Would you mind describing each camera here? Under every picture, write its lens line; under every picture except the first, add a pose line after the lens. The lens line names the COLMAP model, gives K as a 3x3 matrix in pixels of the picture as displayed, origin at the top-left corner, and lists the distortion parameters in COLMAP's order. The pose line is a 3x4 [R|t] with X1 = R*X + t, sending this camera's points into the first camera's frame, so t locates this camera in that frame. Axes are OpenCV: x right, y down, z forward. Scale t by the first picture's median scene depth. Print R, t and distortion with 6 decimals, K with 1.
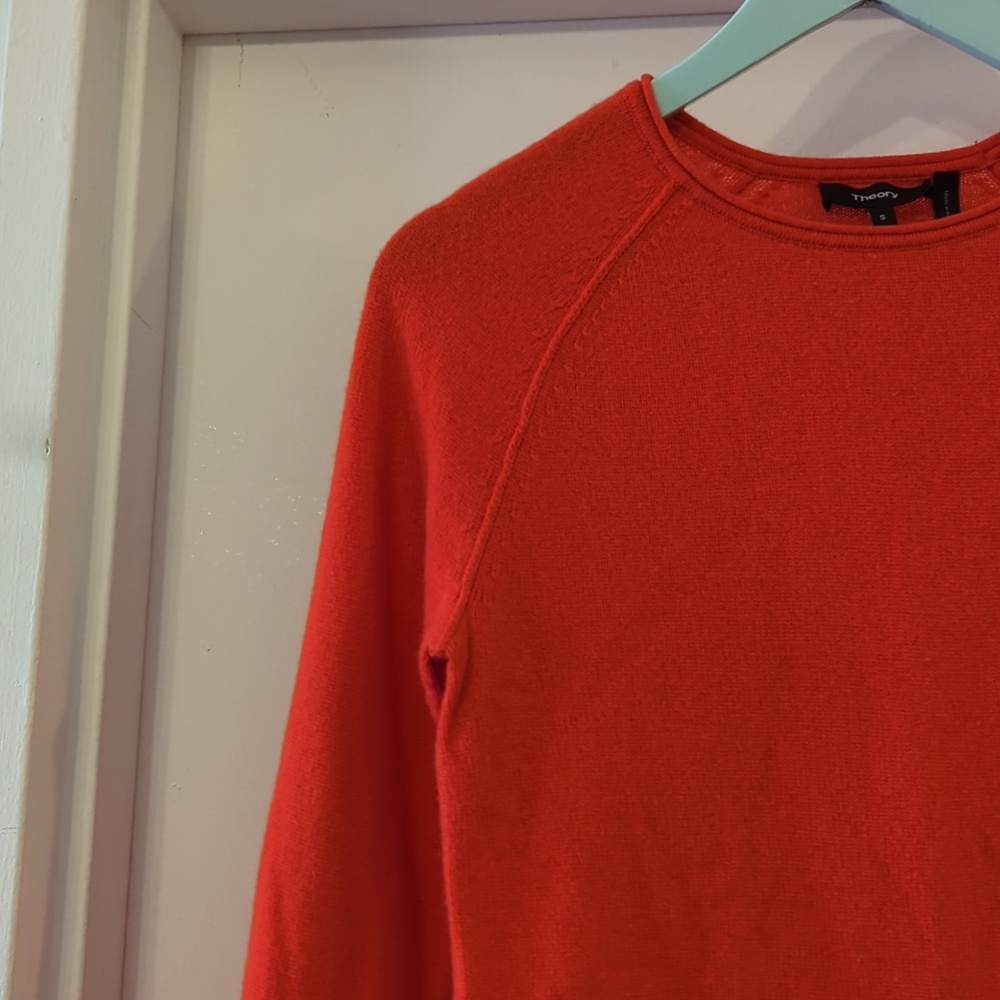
lens RADIAL K [[2309.4, 0, 498.9], [0, 2309.4, 493.5], [0, 0, 1]] dist [0.209117, 0.000000]
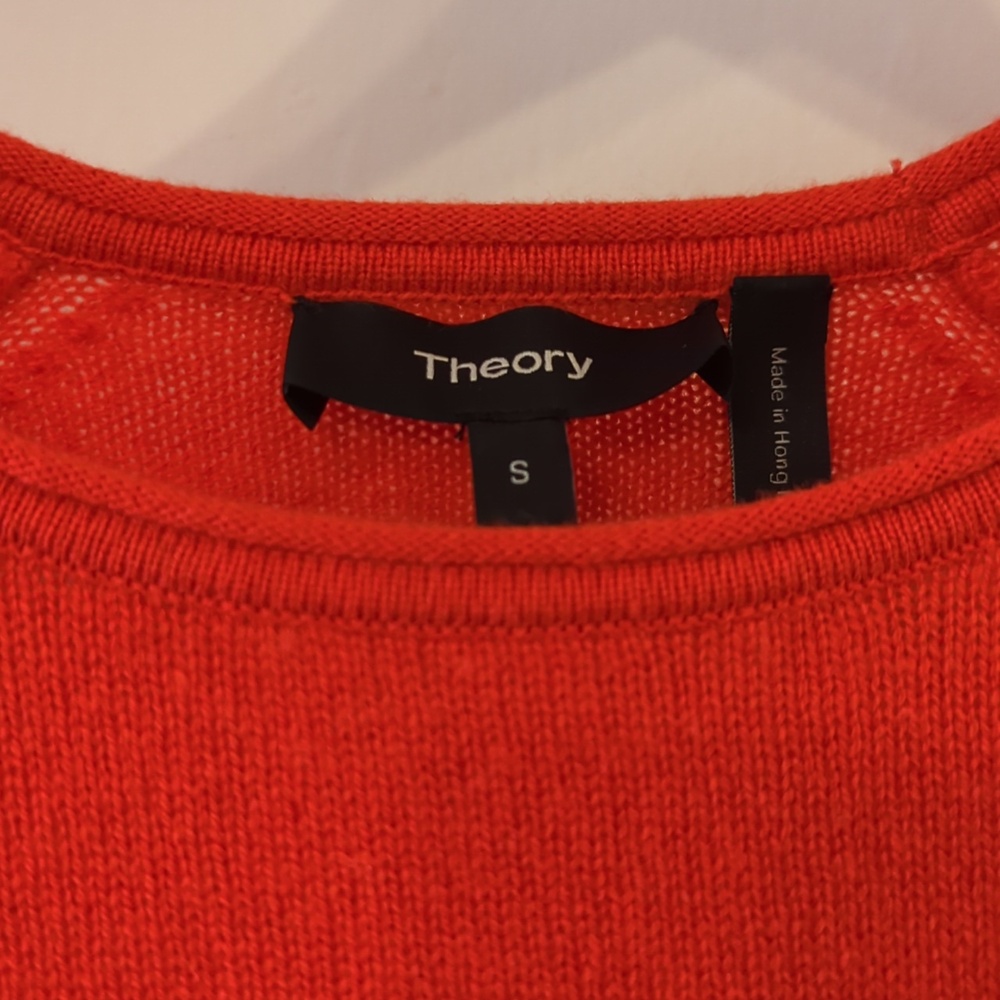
lens RADIAL K [[2309.4, 0, 502.1], [0, 2309.4, 502.7], [0, 0, 1]] dist [0.209117, 0.000000]
pose [[0.996790, 0.027738, 0.075098, 0.141908], [-0.032435, 0.997545, 0.062060, -0.127602], [-0.073192, -0.064296, 0.995243, 0.744067]]
